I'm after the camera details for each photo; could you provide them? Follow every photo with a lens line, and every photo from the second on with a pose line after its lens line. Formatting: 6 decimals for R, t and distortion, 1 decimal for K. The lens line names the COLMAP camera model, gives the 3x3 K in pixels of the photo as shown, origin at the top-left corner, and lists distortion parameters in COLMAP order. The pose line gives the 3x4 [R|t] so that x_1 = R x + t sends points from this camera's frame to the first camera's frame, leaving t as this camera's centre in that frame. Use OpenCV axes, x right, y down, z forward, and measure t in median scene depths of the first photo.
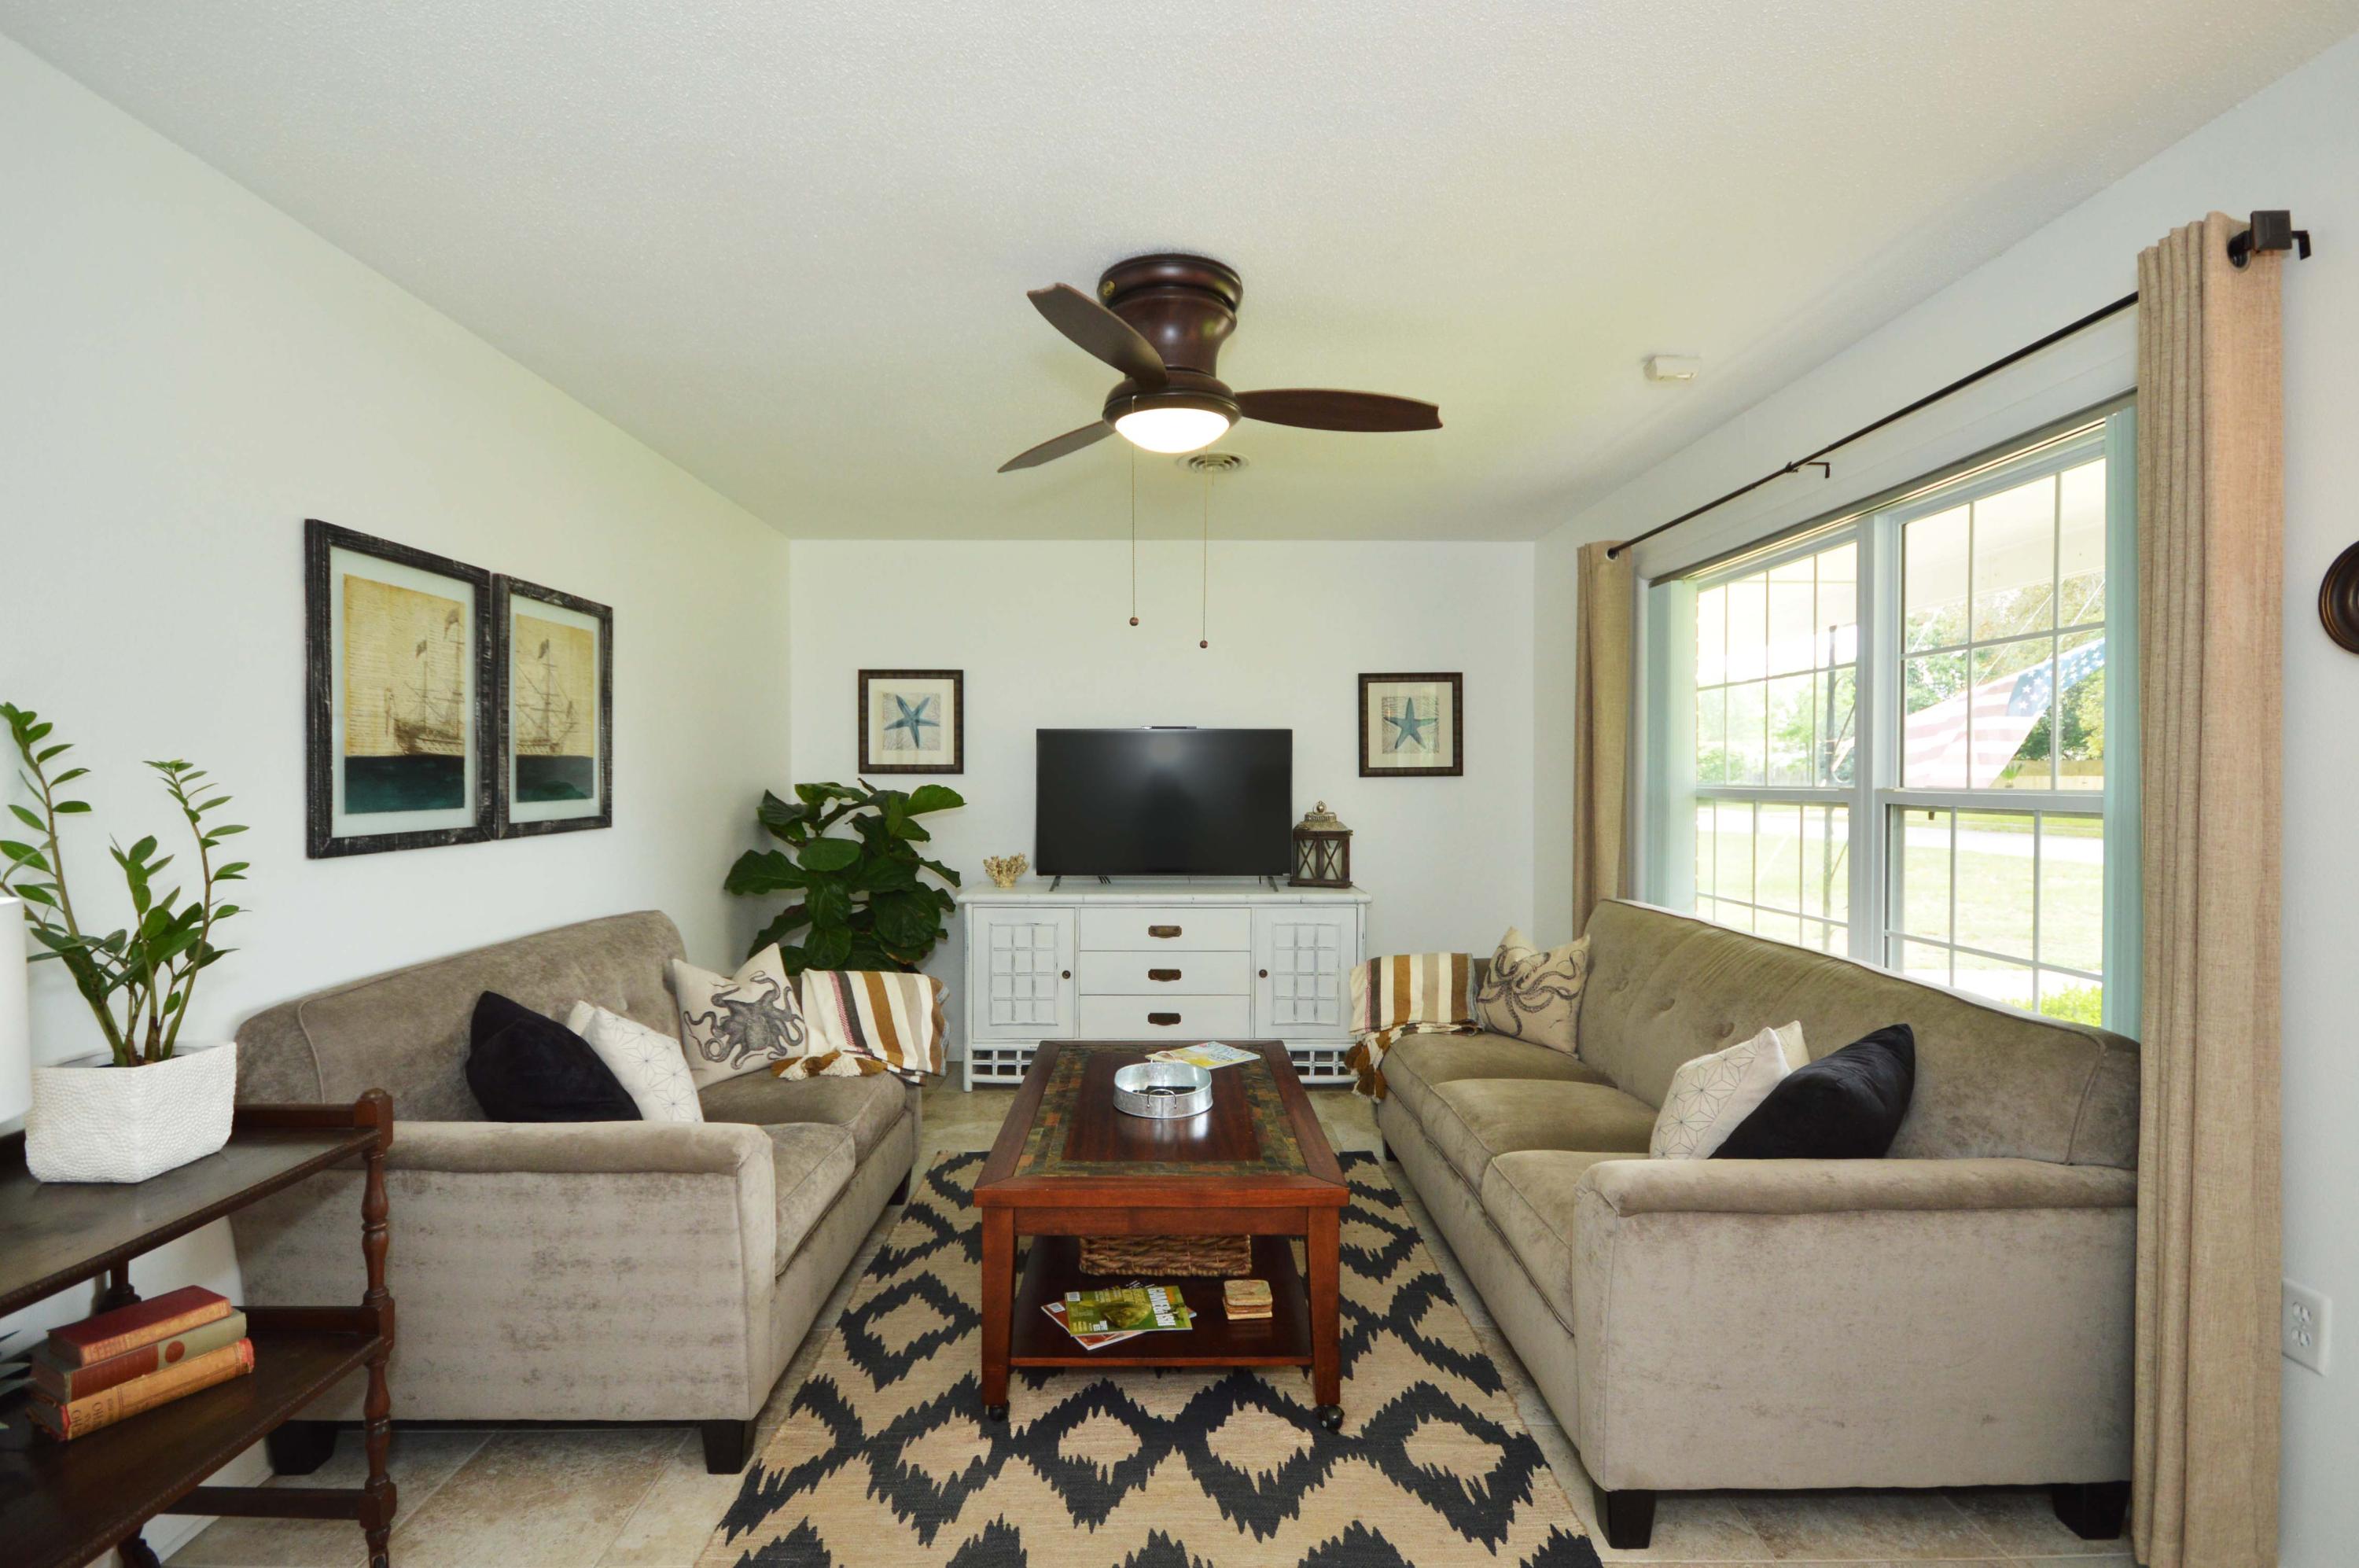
lens RADIAL K [[1119.8, 0, 1198.6], [0, 1119.8, 792.6], [0, 0, 1]] dist [0.003296, -0.004448]
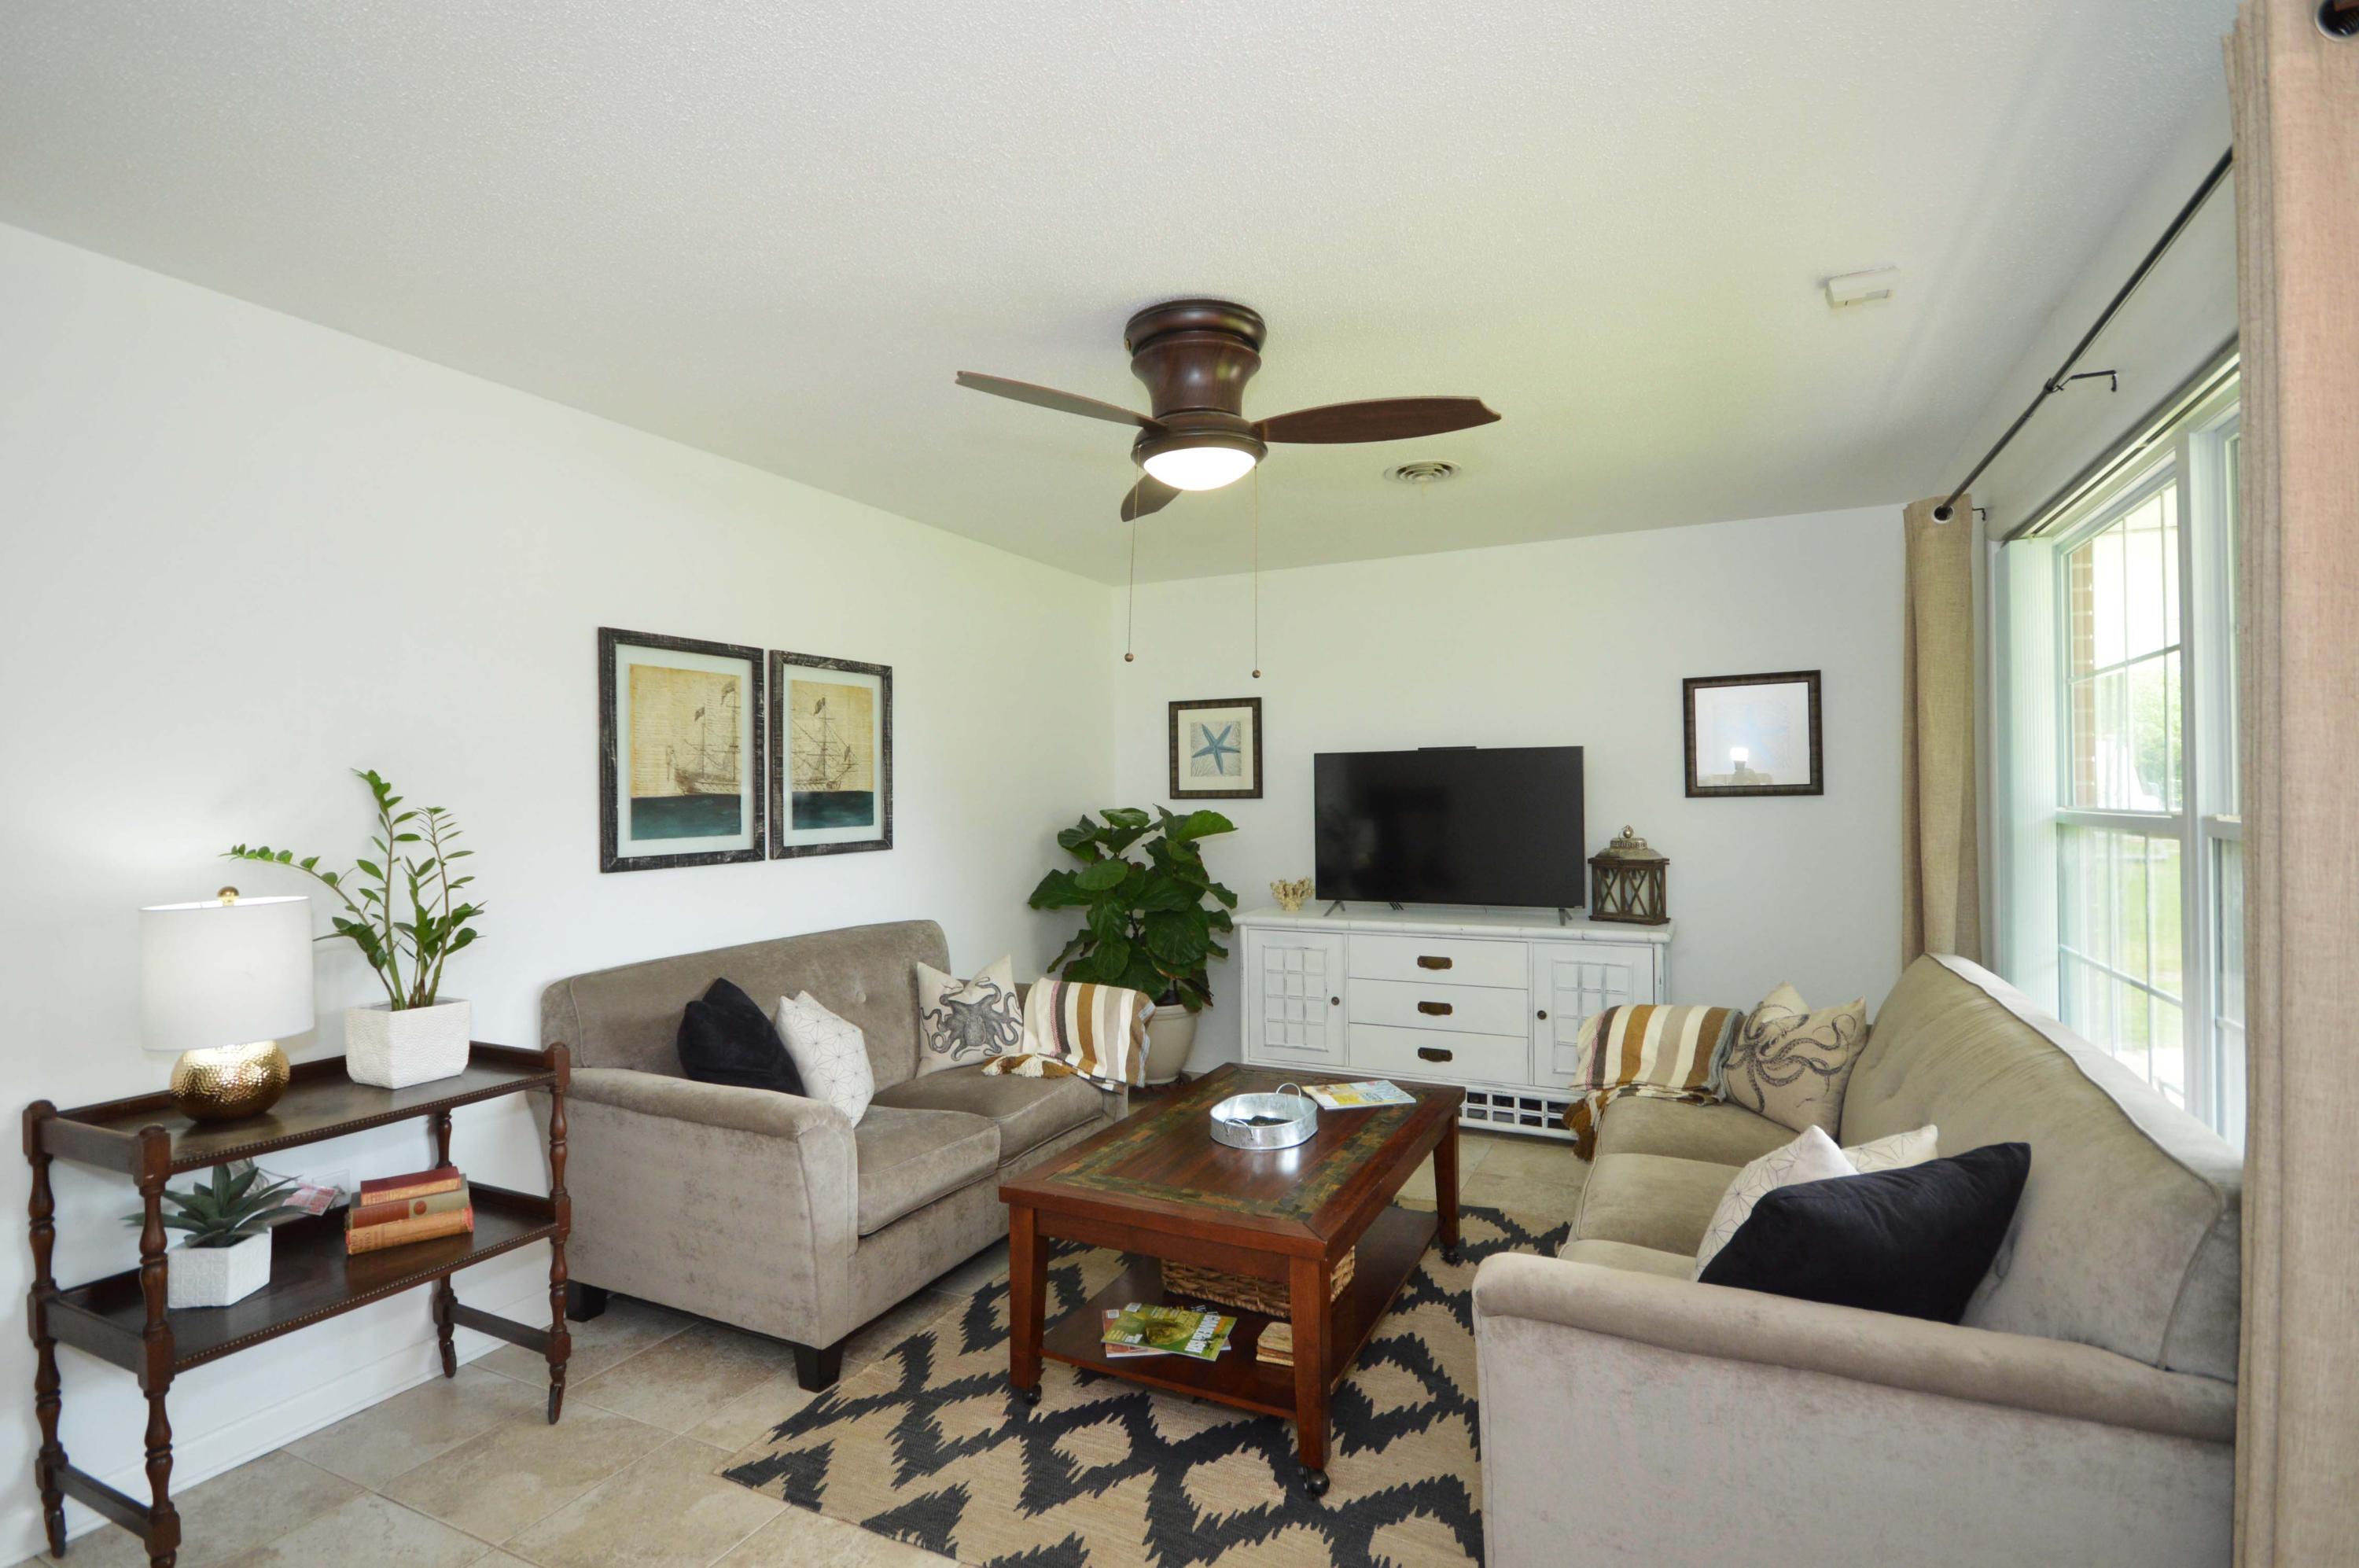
lens RADIAL K [[1155.4, 0, 1201.1], [0, 1155.4, 786.5], [0, 0, 1]] dist [0.004296, -0.002082]
pose [[0.887612, -0.013850, -0.460383, 0.453313], [0.005099, 0.999782, -0.020246, -0.012651], [0.460563, 0.015623, 0.887489, 0.067809]]
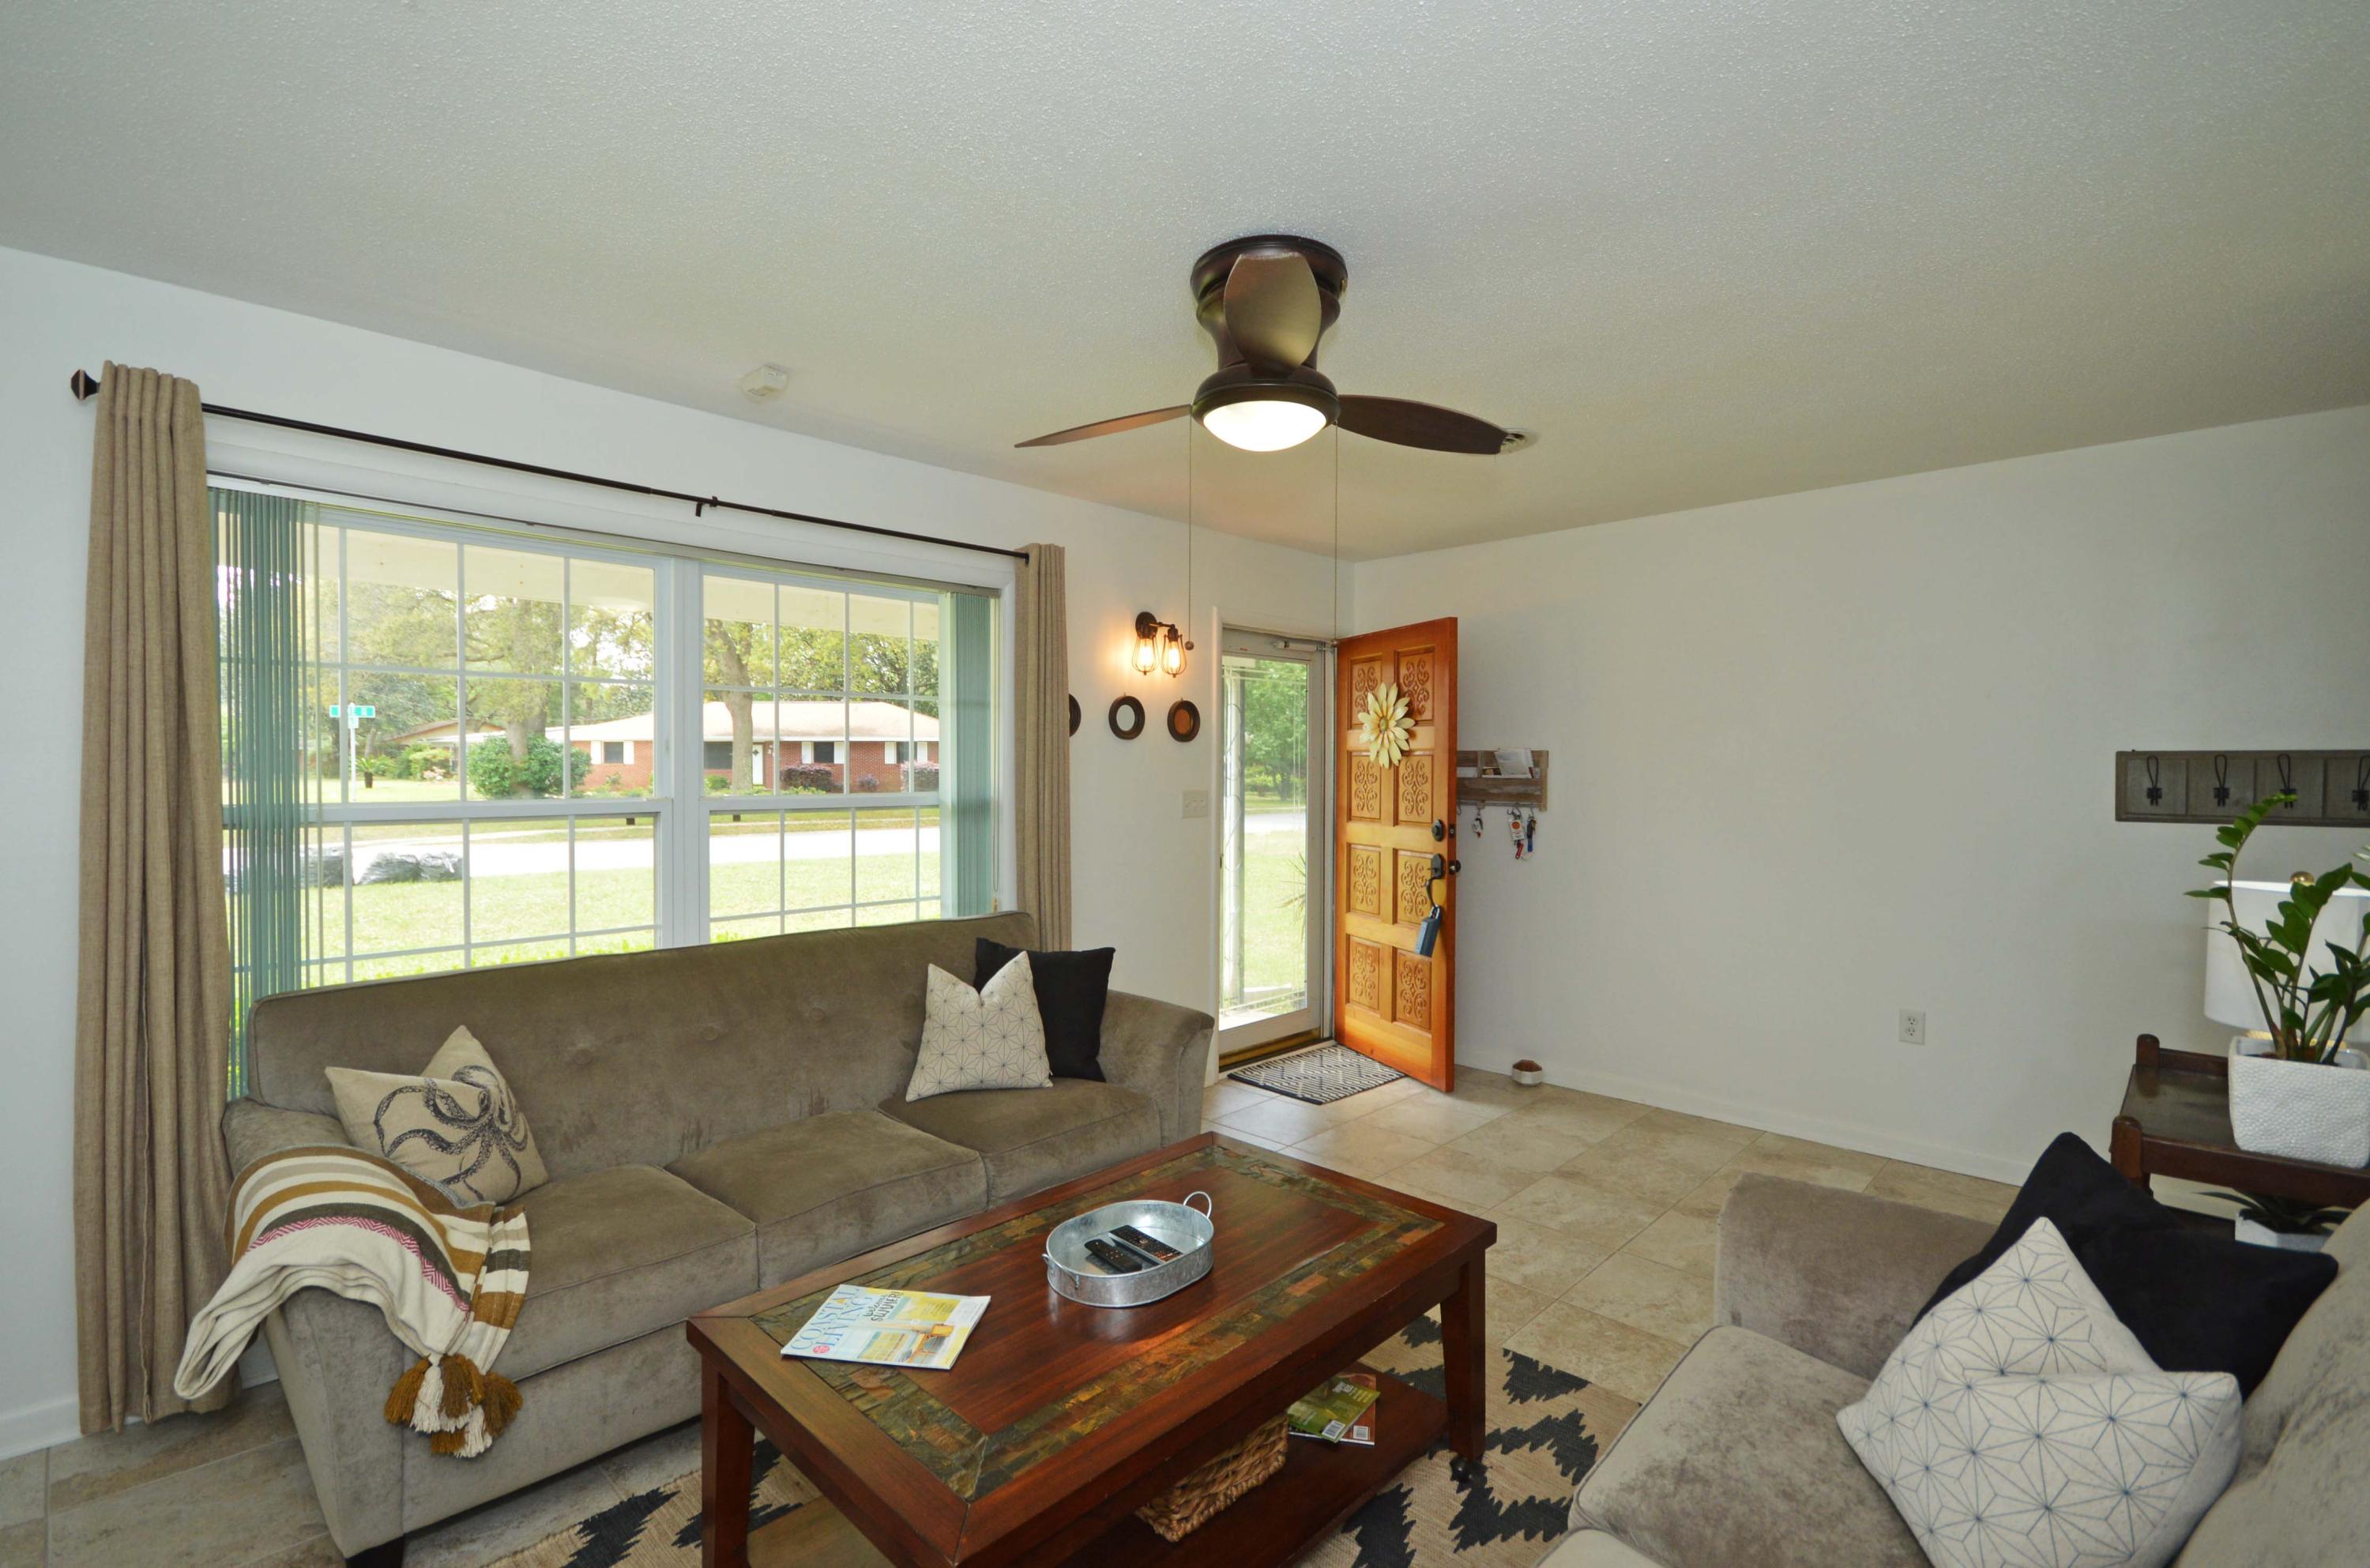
lens RADIAL K [[1058.2, 0, 1170.4], [0, 1058.2, 781.6], [0, 0, 1]] dist [-0.000631, -0.000055]
pose [[-0.693087, -0.004668, 0.720839, -0.598498], [0.011713, 0.999774, 0.017736, -0.040943], [-0.720759, 0.020736, -0.692875, 1.647324]]
